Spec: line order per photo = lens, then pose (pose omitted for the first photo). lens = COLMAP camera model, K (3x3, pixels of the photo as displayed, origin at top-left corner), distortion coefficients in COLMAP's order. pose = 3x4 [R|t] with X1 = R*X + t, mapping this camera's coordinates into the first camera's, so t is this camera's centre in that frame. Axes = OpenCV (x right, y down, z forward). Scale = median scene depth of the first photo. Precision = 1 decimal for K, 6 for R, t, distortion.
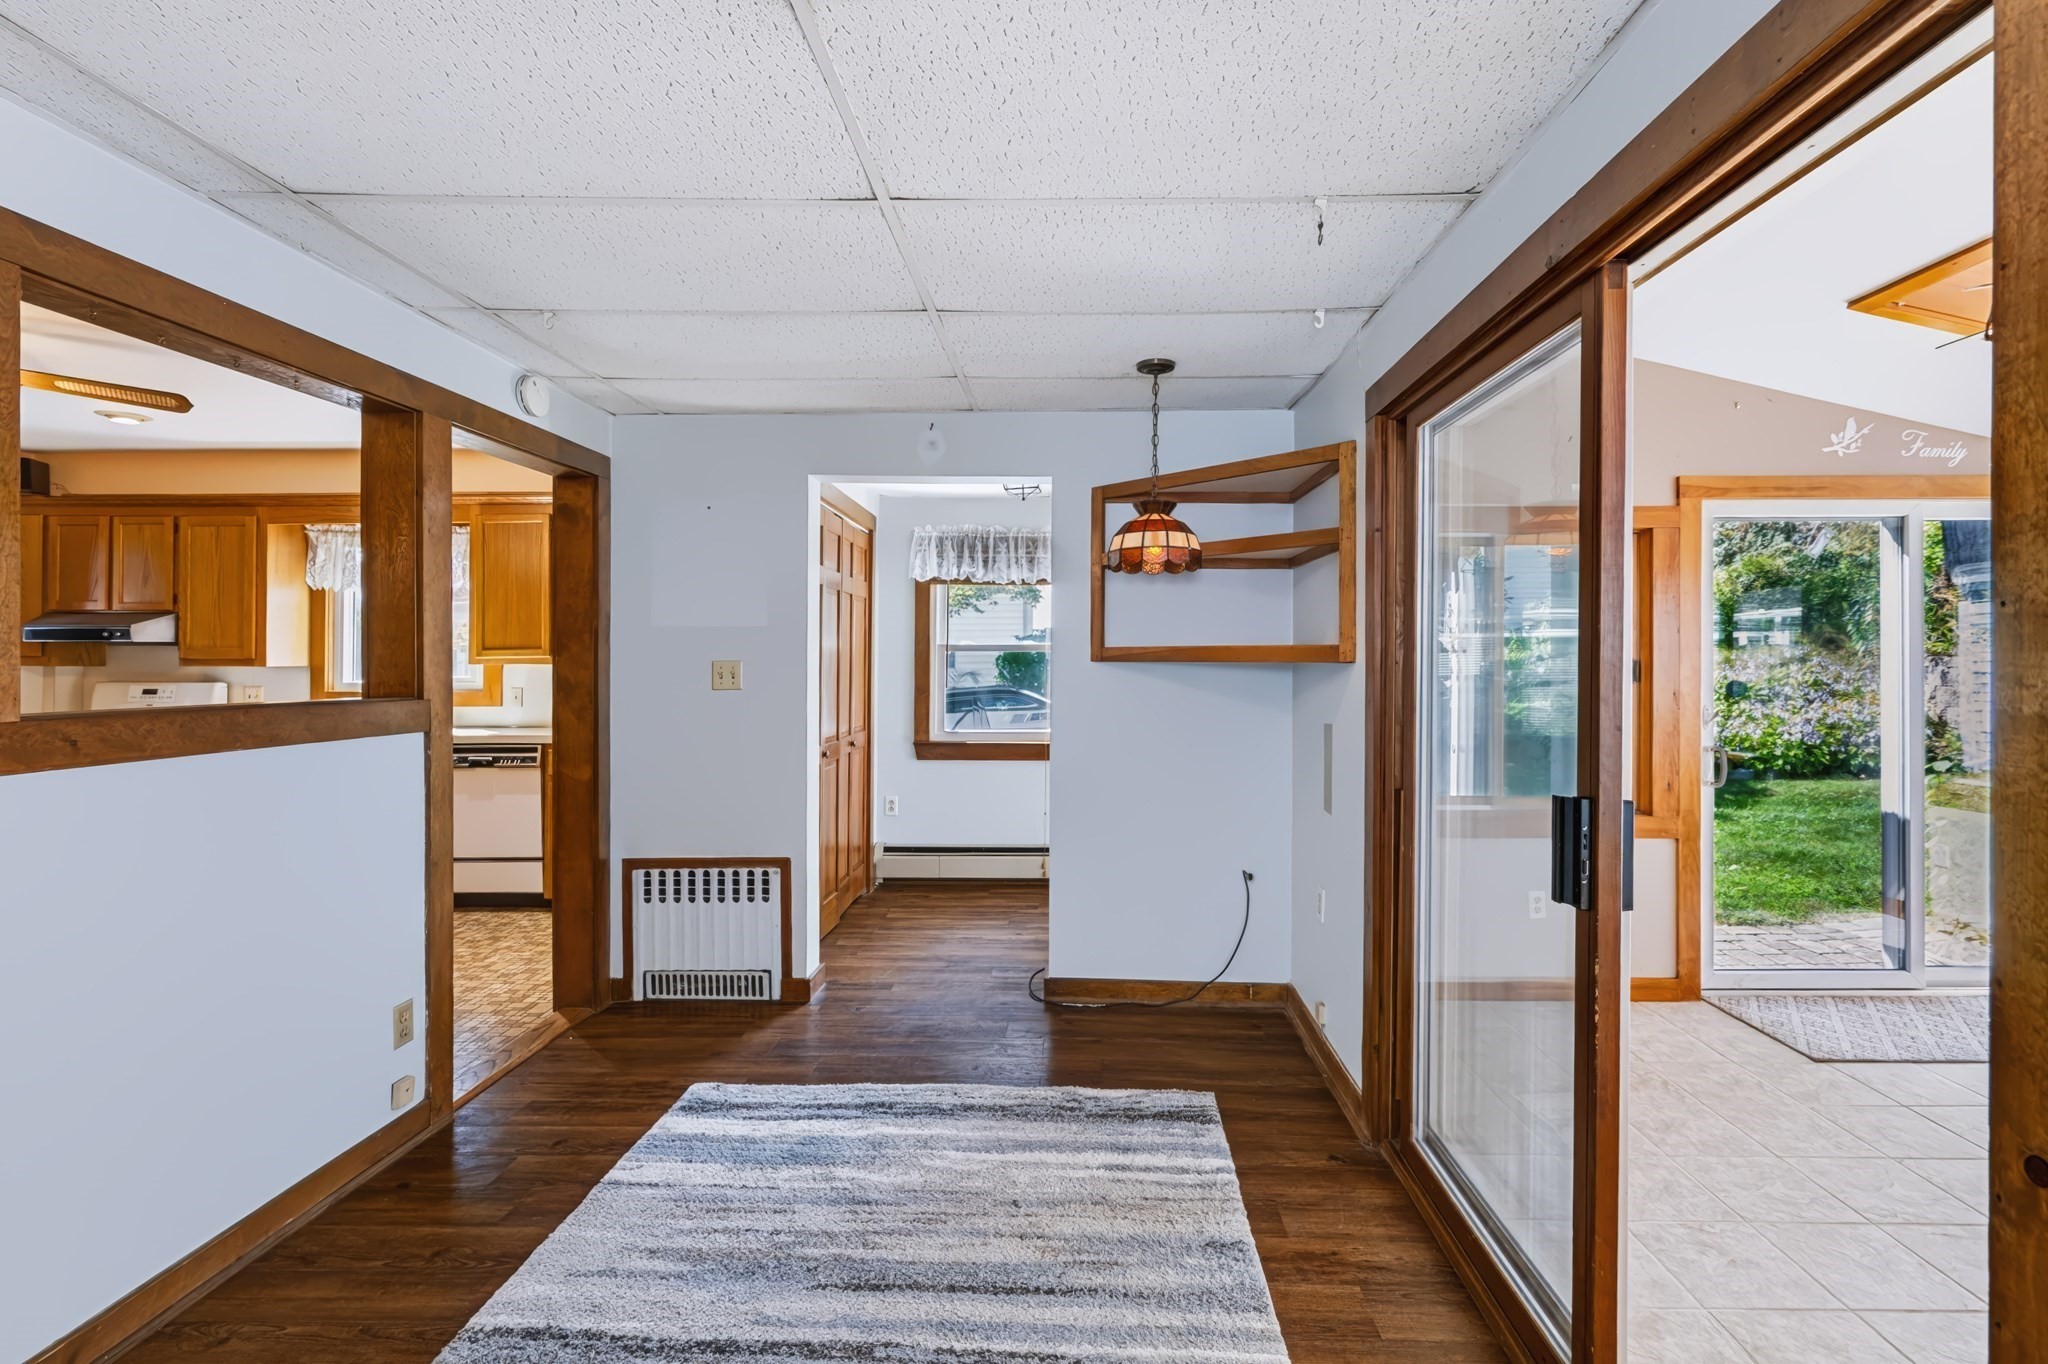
lens RADIAL K [[932.5, 0, 1069.8], [0, 932.5, 651.5], [0, 0, 1]] dist [-0.002202, -0.000296]
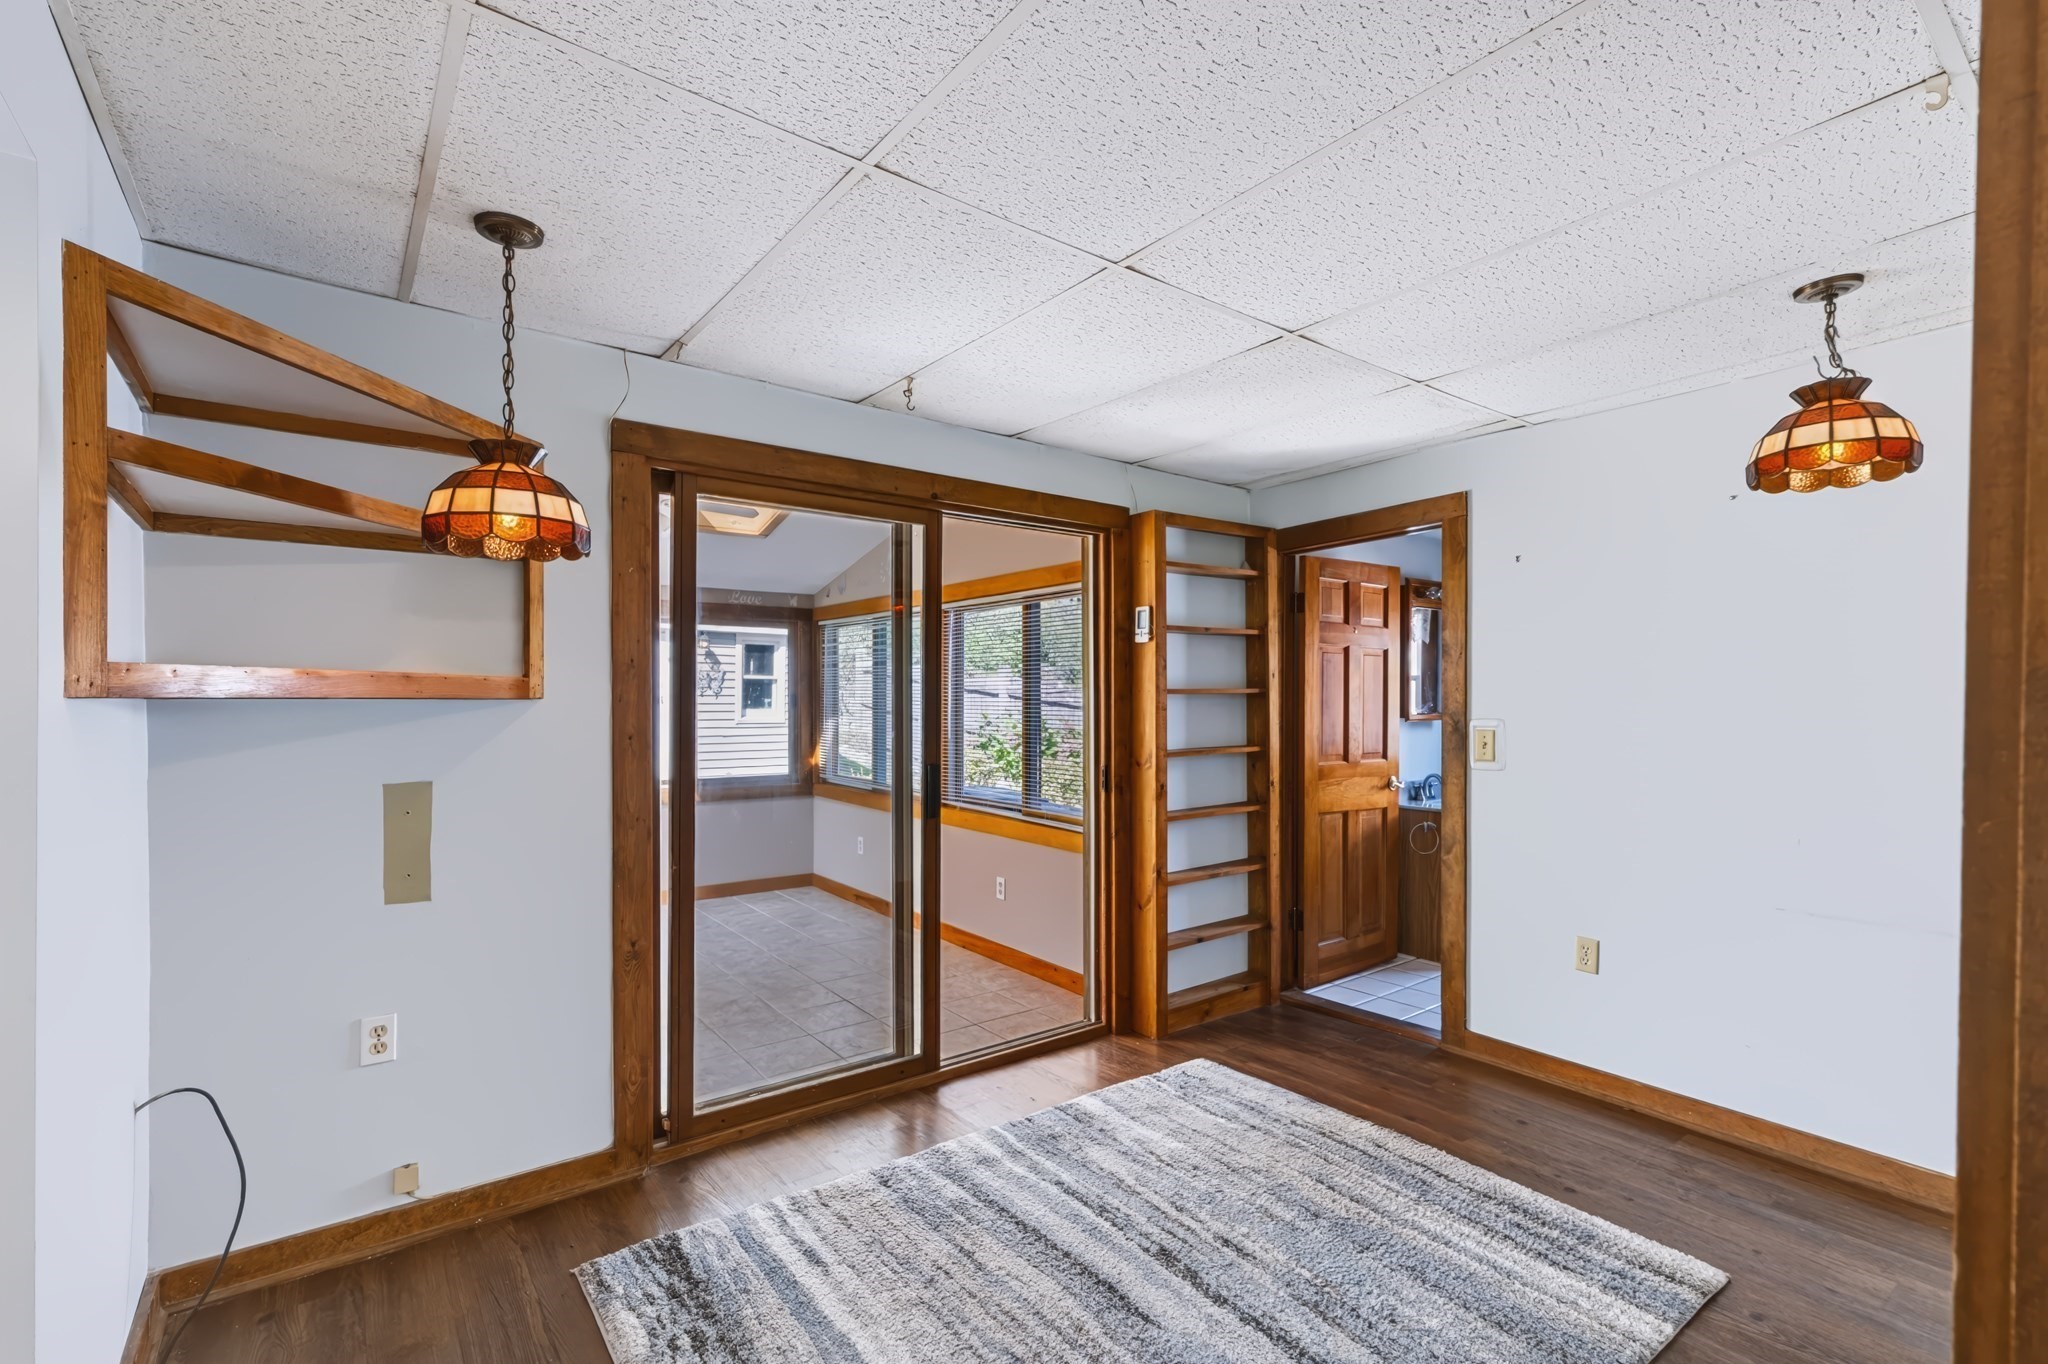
lens RADIAL K [[932.5, 0, 1033.5], [0, 932.5, 694.5], [0, 0, 1]] dist [-0.002202, -0.000296]
pose [[-0.631251, -0.003106, 0.775573, -0.892181], [-0.008962, 0.999954, -0.003289, 0.011763], [-0.775527, -0.009027, -0.631250, 1.601055]]
